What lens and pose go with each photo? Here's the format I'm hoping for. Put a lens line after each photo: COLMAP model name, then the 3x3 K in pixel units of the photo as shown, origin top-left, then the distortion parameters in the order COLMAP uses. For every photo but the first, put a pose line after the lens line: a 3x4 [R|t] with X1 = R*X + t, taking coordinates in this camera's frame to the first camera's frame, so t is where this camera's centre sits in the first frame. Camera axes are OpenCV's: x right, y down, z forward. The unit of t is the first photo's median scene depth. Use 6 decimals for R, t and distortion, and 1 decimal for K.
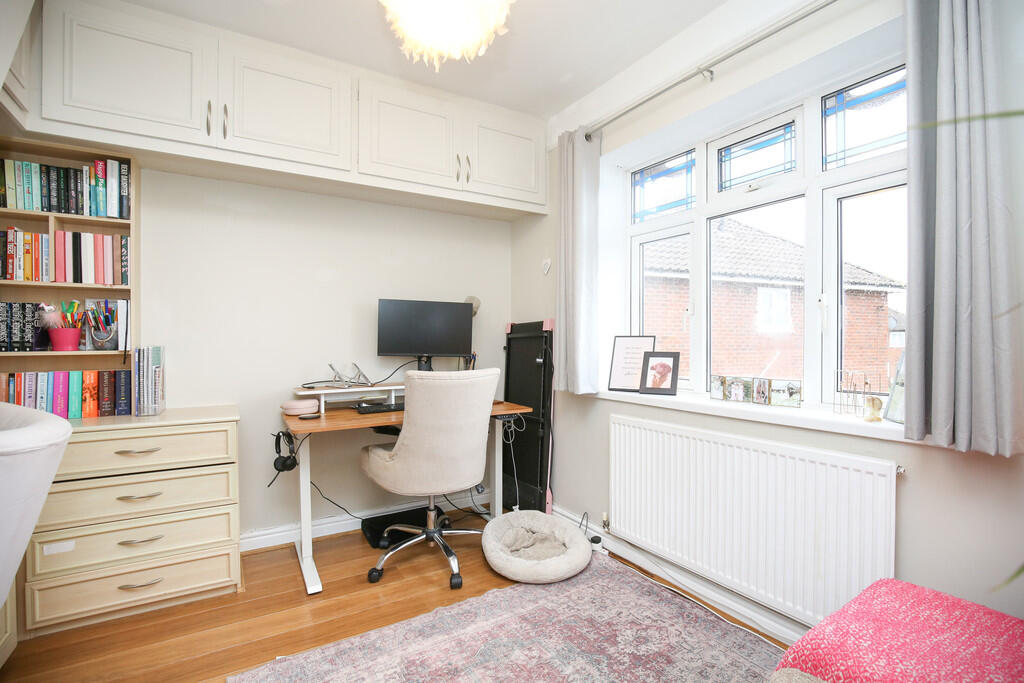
lens RADIAL K [[471.8, 0, 520.4], [0, 471.8, 343.2], [0, 0, 1]] dist [-0.012578, -0.000738]
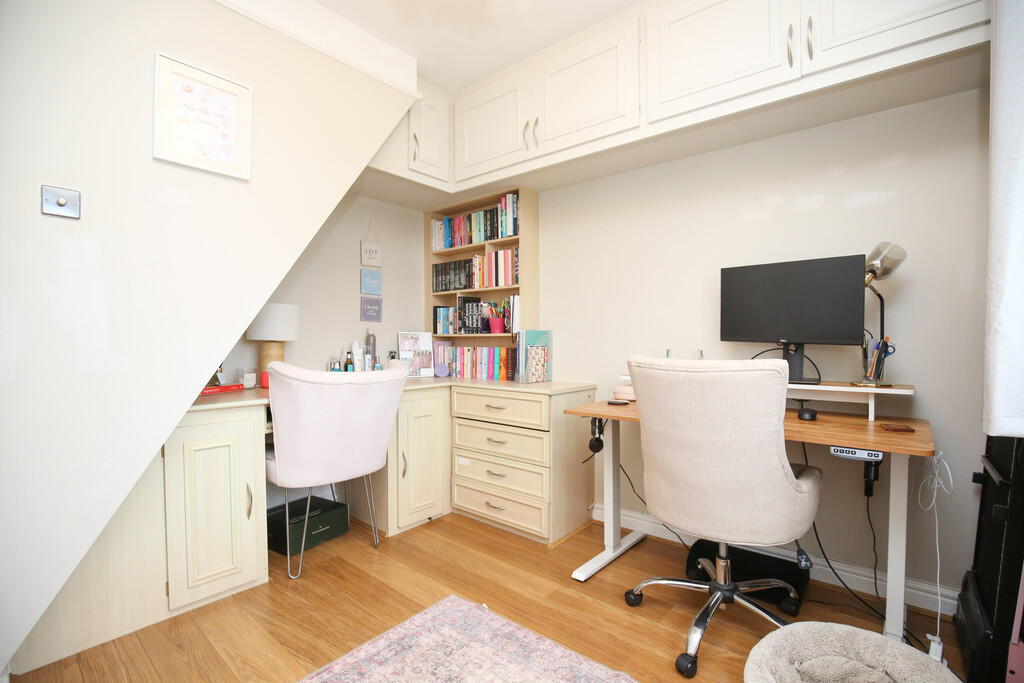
lens RADIAL K [[471.8, 0, 518.5], [0, 471.8, 343.1], [0, 0, 1]] dist [-0.012578, -0.000738]
pose [[0.323457, 0.012379, -0.946162, 0.457285], [0.000320, 0.999913, 0.013191, 0.027104], [0.946243, -0.004570, 0.323425, 0.585315]]
